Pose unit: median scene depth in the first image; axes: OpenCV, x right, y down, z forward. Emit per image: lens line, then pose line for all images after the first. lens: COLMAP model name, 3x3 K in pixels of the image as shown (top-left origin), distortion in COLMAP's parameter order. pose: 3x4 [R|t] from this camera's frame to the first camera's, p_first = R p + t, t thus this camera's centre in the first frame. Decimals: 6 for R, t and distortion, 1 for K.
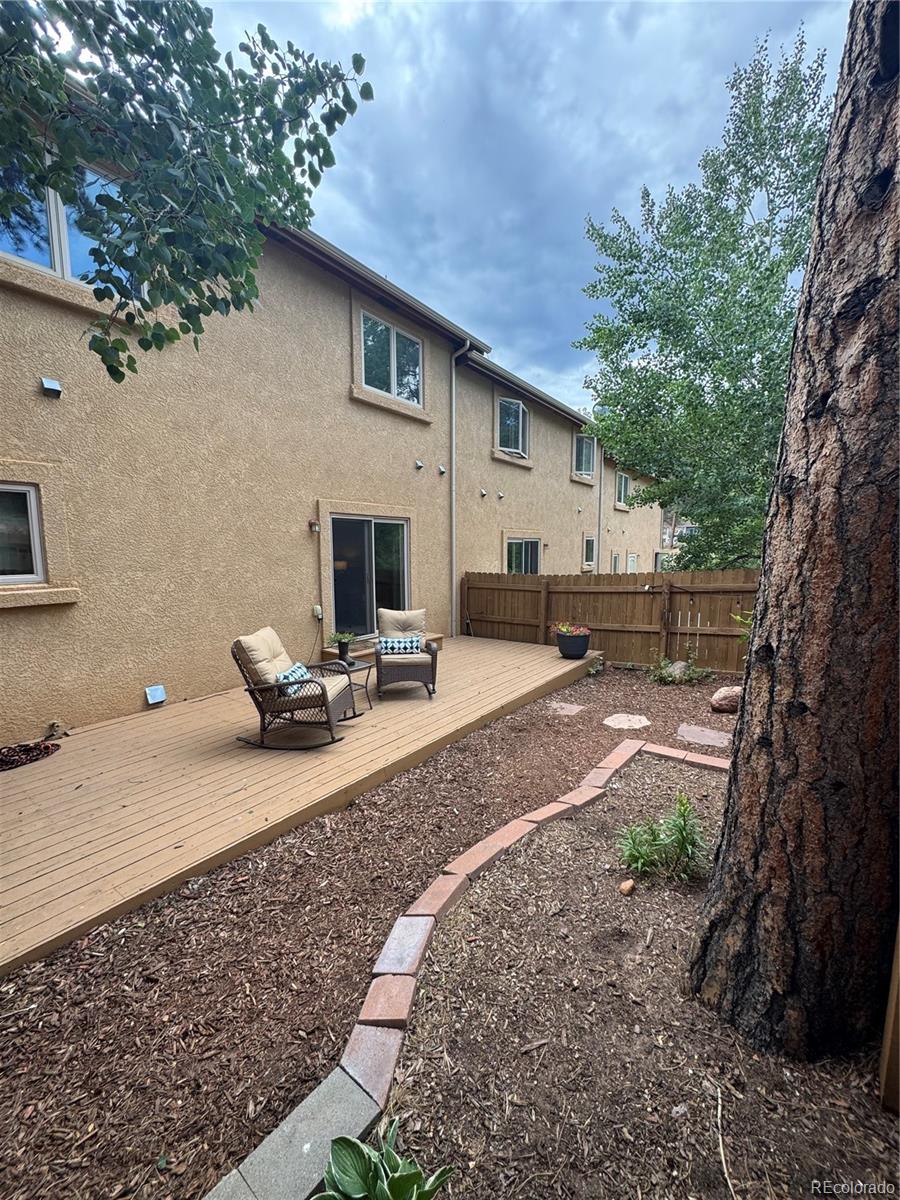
lens RADIAL K [[478.7, 0, 450.0], [0, 478.7, 600.0], [0, 0, 1]] dist [-0.001833, 0.000504]
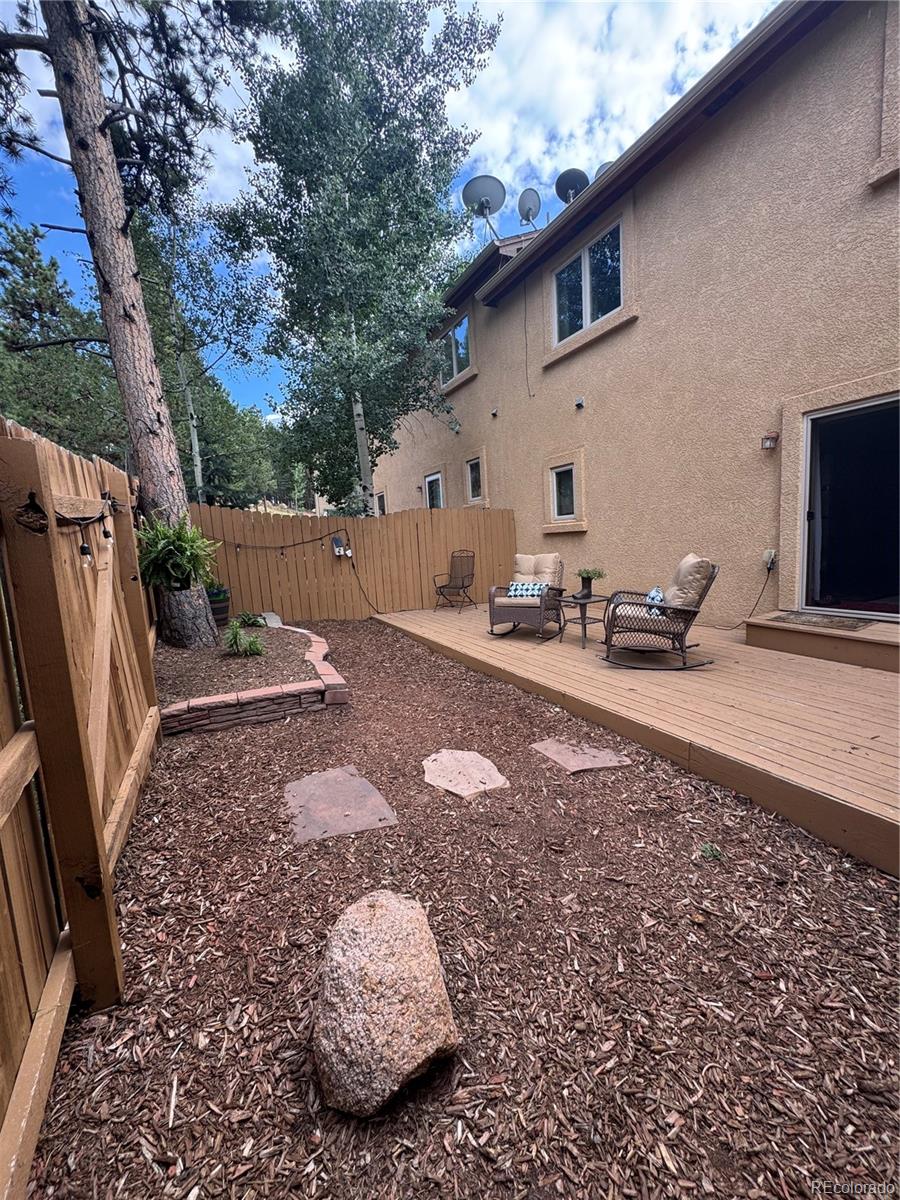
lens RADIAL K [[478.7, 0, 450.0], [0, 478.7, 600.0], [0, 0, 1]] dist [-0.001833, 0.000504]
pose [[-0.448720, 0.145540, -0.881742, 0.693501], [-0.033980, 0.983158, 0.179572, -0.031662], [0.893026, 0.110539, -0.436217, 1.005586]]
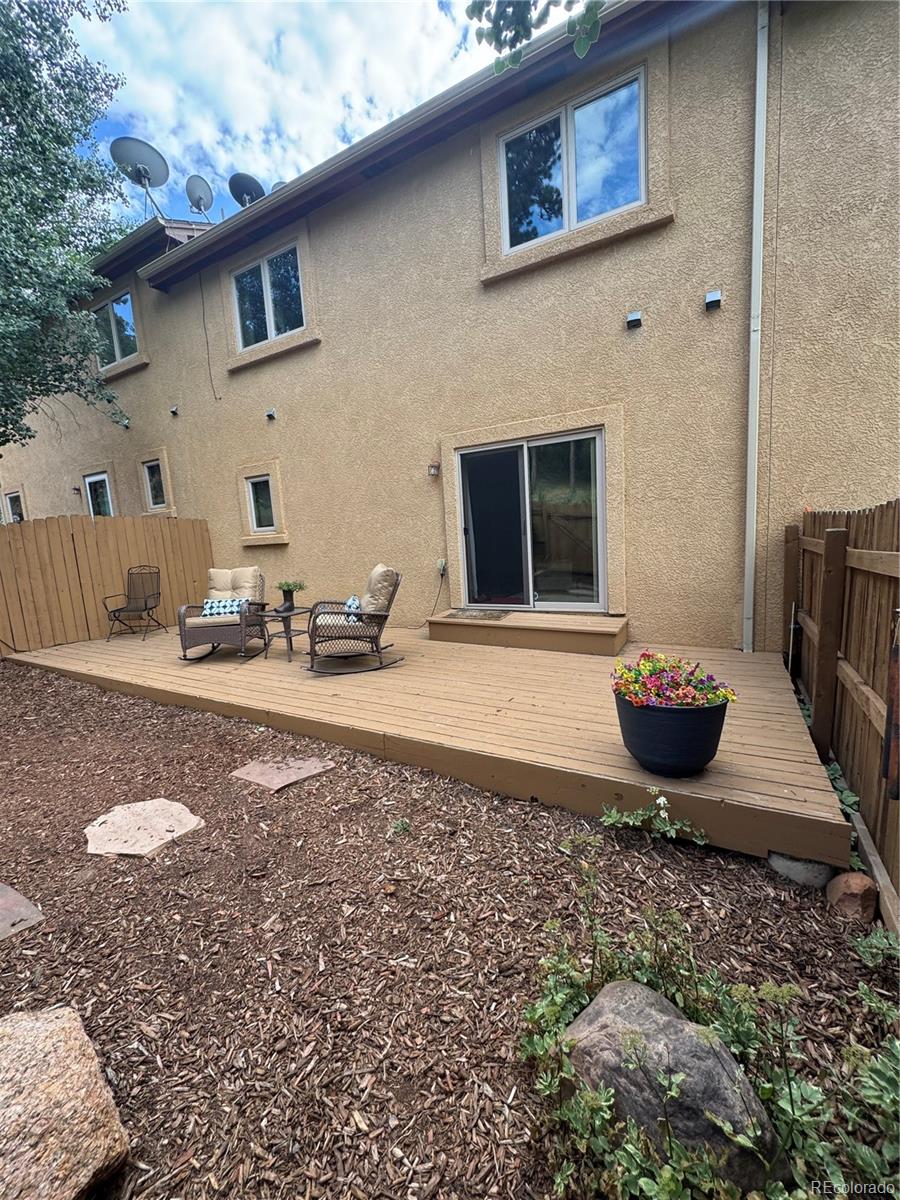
lens RADIAL K [[478.6, 0, 450.0], [0, 478.6, 600.0], [0, 0, 1]] dist [0.002090, -0.000350]
pose [[0.114958, 0.136941, -0.983886, 0.697531], [-0.048821, 0.990034, 0.132093, -0.035410], [0.992170, 0.032849, 0.120498, 1.030429]]
